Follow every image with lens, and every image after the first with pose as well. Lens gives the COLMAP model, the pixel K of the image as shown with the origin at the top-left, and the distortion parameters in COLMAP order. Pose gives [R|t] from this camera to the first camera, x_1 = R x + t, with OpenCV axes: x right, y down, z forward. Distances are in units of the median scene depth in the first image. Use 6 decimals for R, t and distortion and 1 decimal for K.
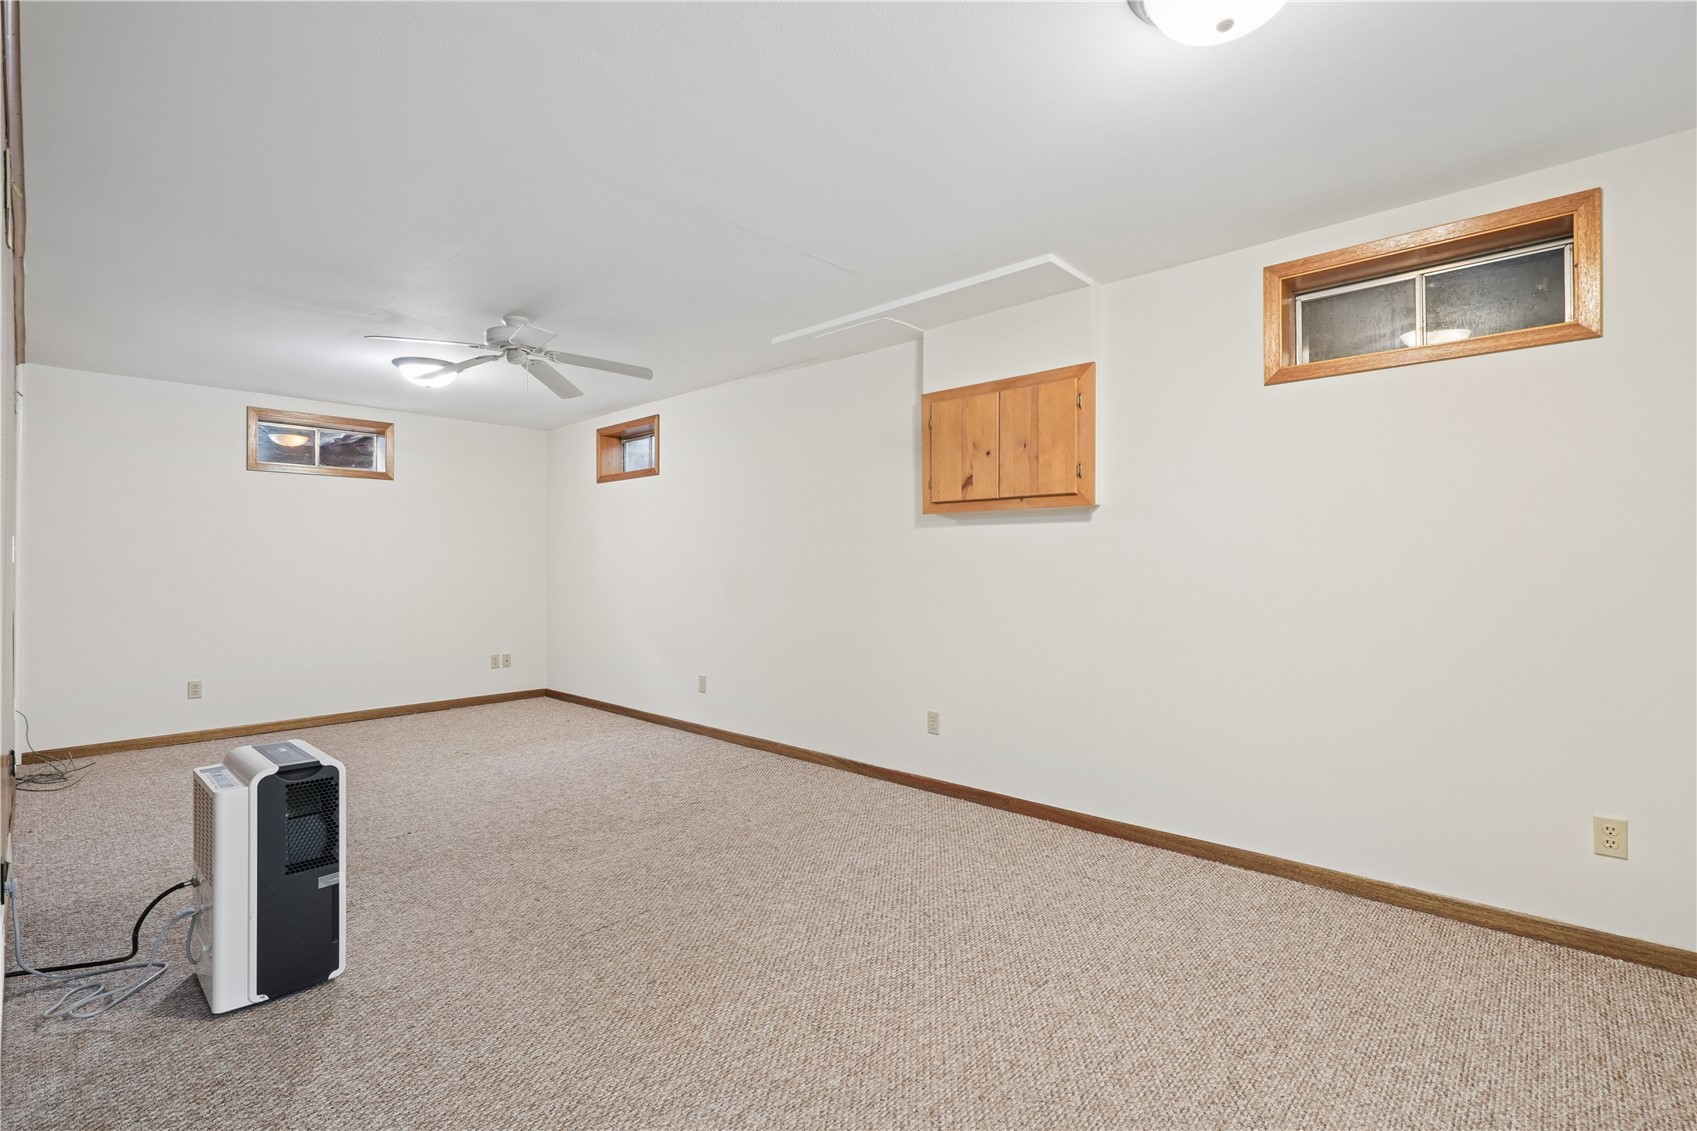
lens RADIAL K [[780.0, 0, 853.0], [0, 780.0, 559.4], [0, 0, 1]] dist [-0.005211, 0.000503]
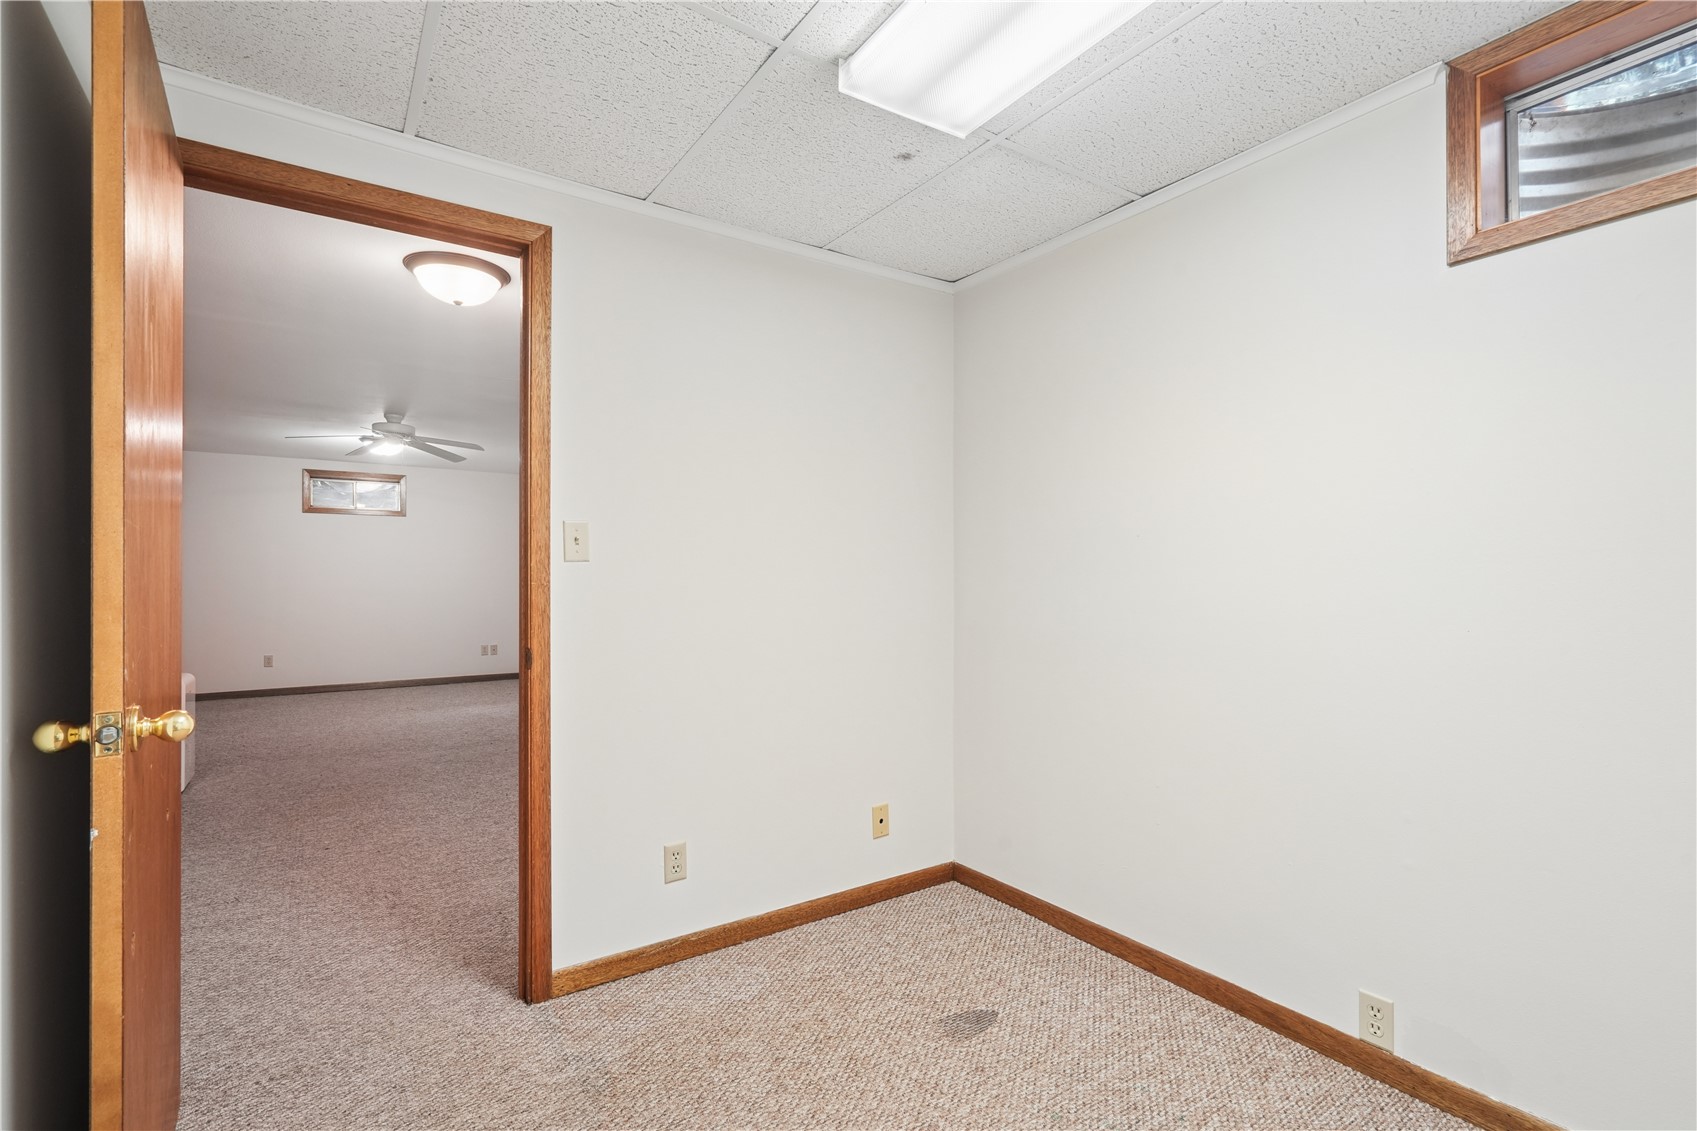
lens RADIAL K [[780.0, 0, 842.6], [0, 780.0, 572.2], [0, 0, 1]] dist [-0.005211, 0.000503]
pose [[0.974949, 0.000362, -0.222428, 0.540624], [-0.000516, 1.000000, -0.000637, -0.001281], [0.222428, 0.000736, 0.974949, -0.198958]]
